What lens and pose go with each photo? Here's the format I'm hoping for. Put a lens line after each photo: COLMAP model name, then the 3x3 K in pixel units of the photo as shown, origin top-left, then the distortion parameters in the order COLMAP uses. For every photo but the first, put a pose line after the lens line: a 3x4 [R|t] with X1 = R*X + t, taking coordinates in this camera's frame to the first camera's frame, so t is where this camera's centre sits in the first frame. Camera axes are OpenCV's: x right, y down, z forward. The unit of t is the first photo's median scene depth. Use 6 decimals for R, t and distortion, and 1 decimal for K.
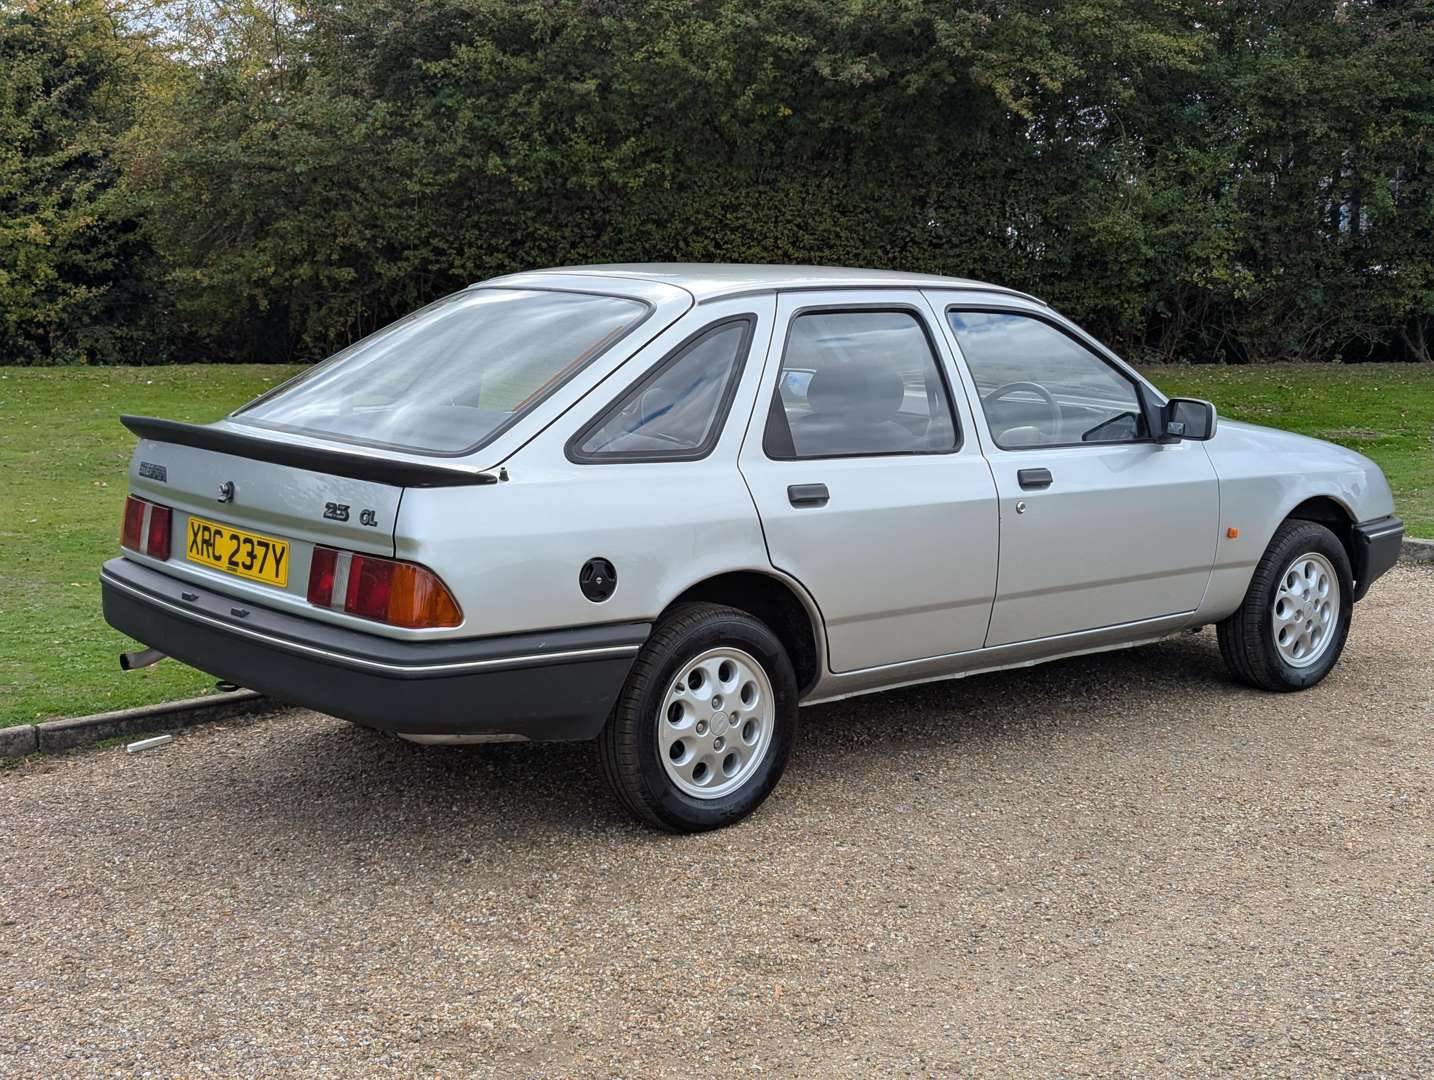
lens RADIAL K [[2009.0, 0, 704.3], [0, 2009.0, 542.3], [0, 0, 1]] dist [0.133634, -0.396059]
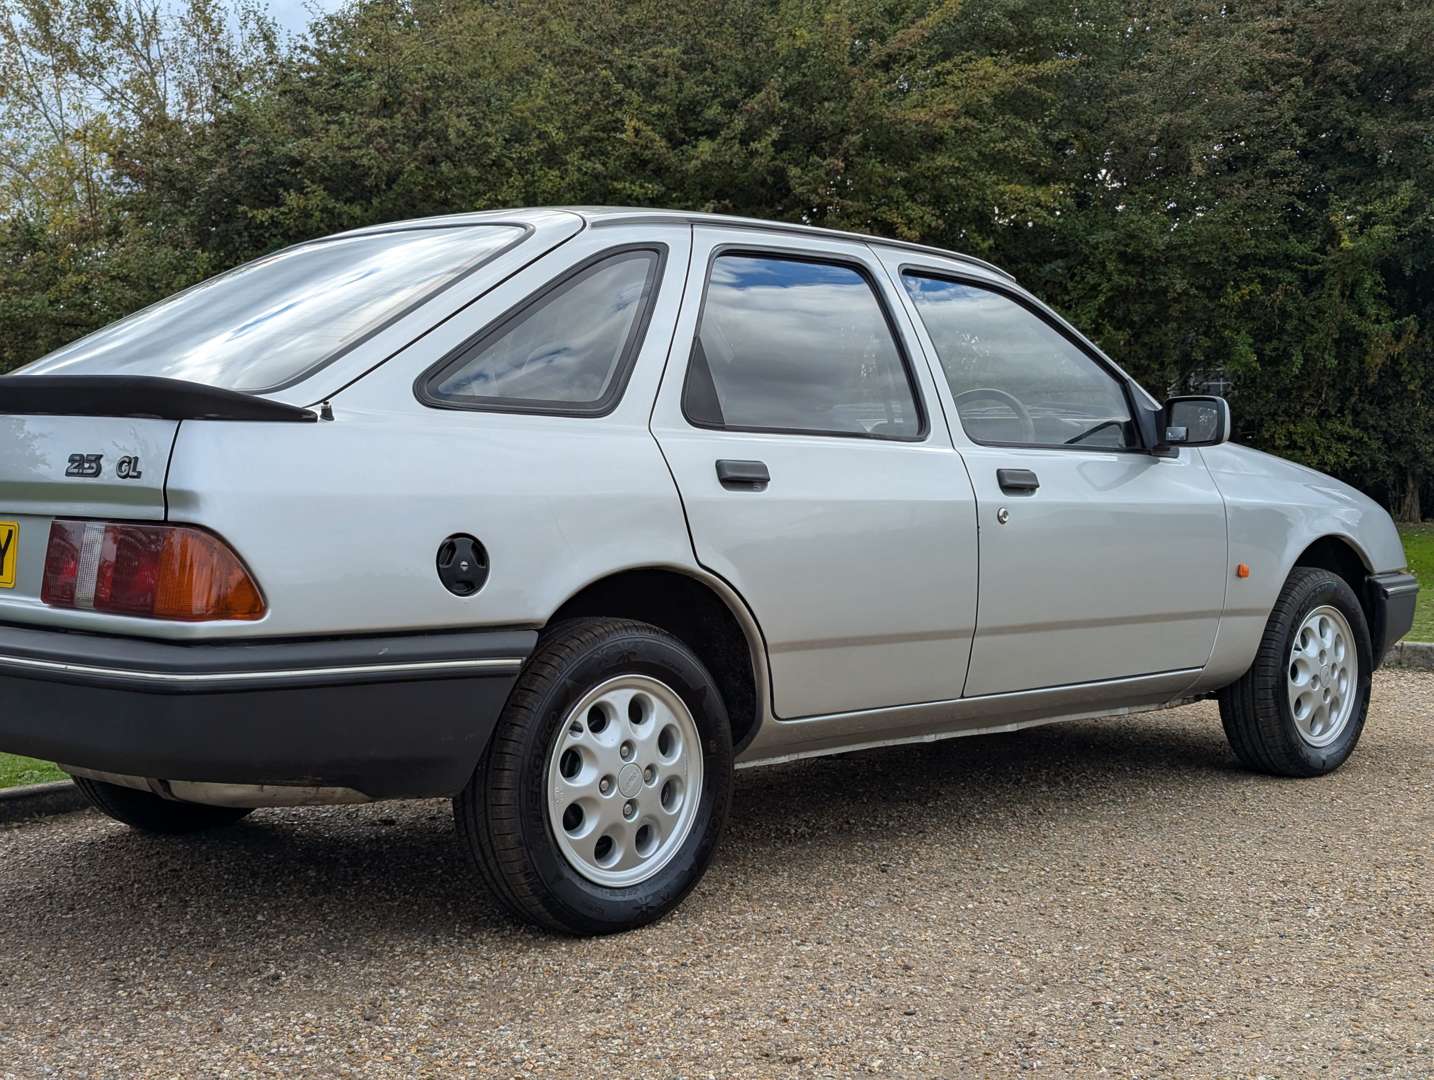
lens RADIAL K [[2009.0, 0, 704.3], [0, 2009.0, 542.3], [0, 0, 1]] dist [0.133634, -0.396059]
pose [[0.996653, -0.011971, 0.080868, -0.023246], [0.020681, 0.993964, -0.107736, 0.081843], [-0.079091, 0.109048, 0.990885, 0.262814]]
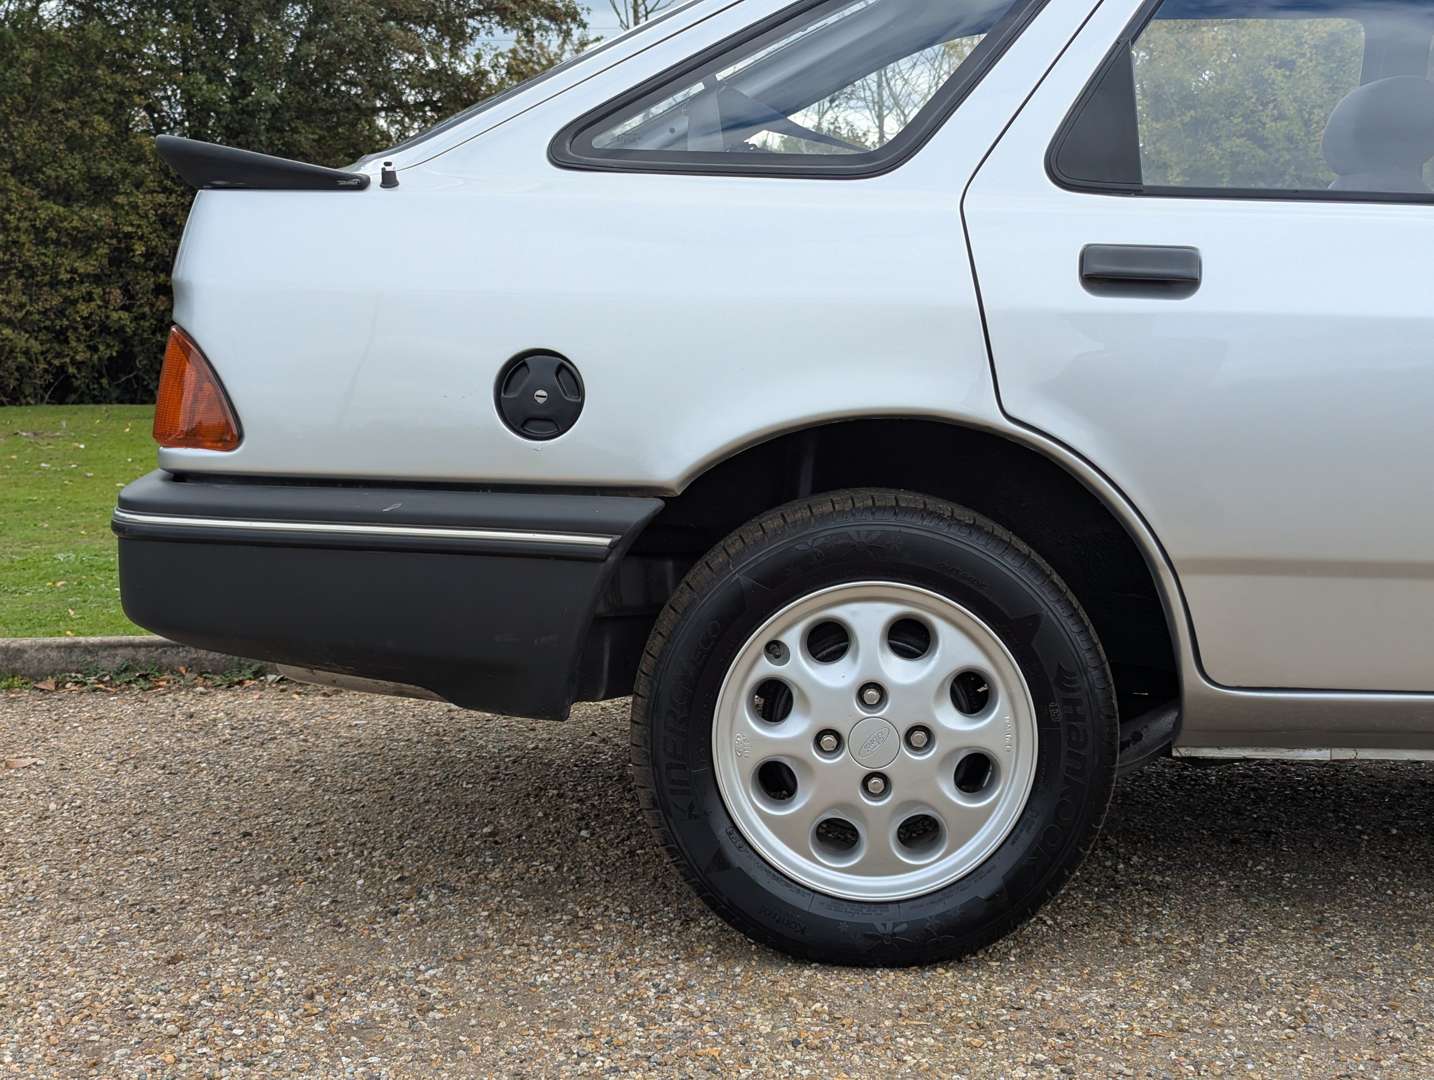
lens RADIAL K [[2009.0, 0, 704.3], [0, 2009.0, 542.3], [0, 0, 1]] dist [0.133634, -0.396059]
pose [[0.723933, 0.082841, -0.684878, 0.292664], [-0.103037, 0.994612, 0.011393, 0.041211], [0.682132, 0.062320, 0.728569, 0.613468]]
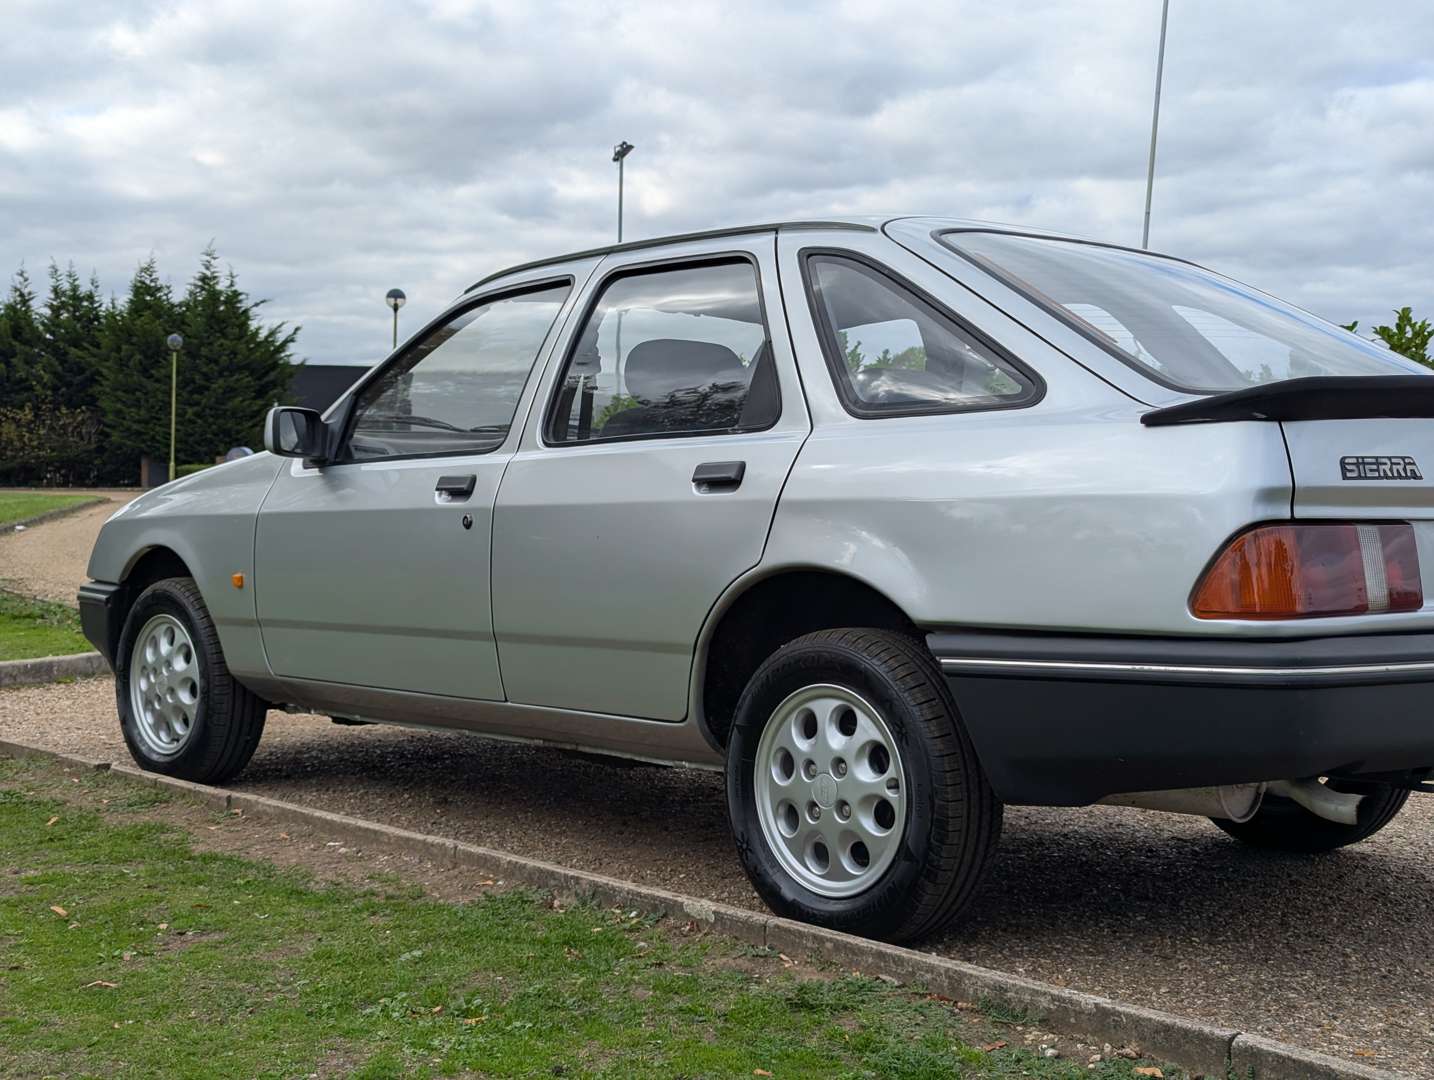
lens RADIAL K [[2011.0, 0, 718.3], [0, 2011.0, 545.6], [0, 0, 1]] dist [0.091684, -0.190588]
pose [[-0.023982, -0.038147, 0.998984, -0.894621], [0.144754, 0.988608, 0.041225, -0.067408], [-0.989177, 0.145596, -0.018187, 1.247572]]
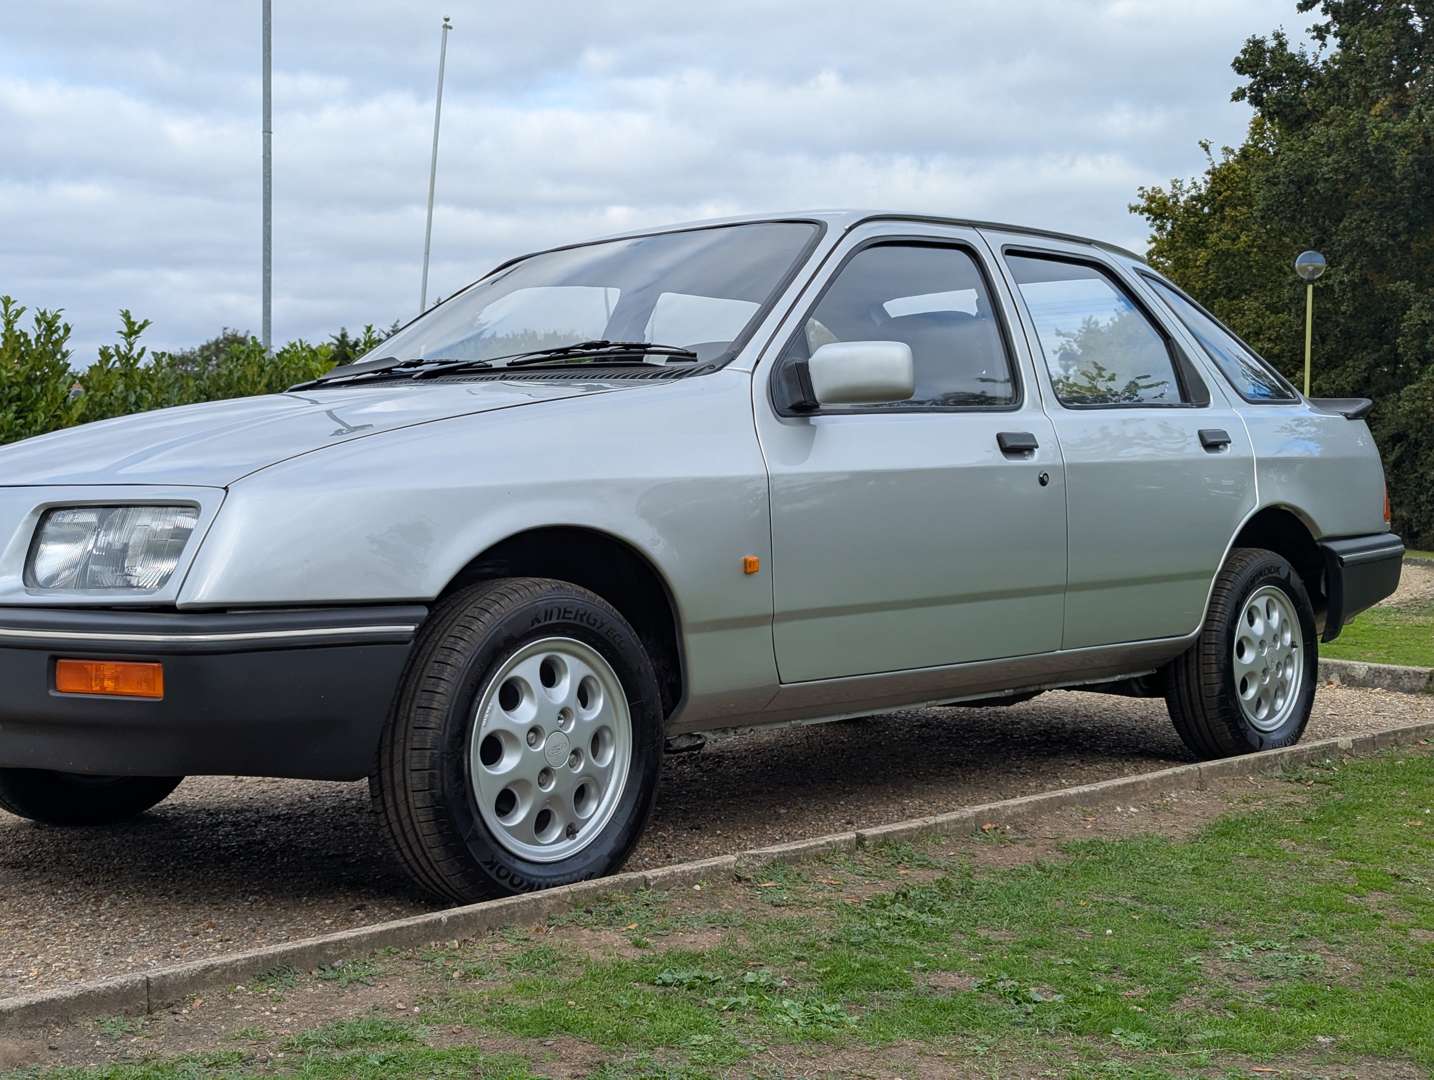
lens RADIAL K [[1993.9, 0, 717.0], [0, 1993.9, 540.0], [0, 0, 1]] dist [0.077824, -0.186177]
pose [[-0.995123, -0.003661, -0.098571, 0.189804], [-0.020788, 0.984650, 0.173299, -0.178615], [0.096423, 0.174503, -0.979924, 2.173172]]
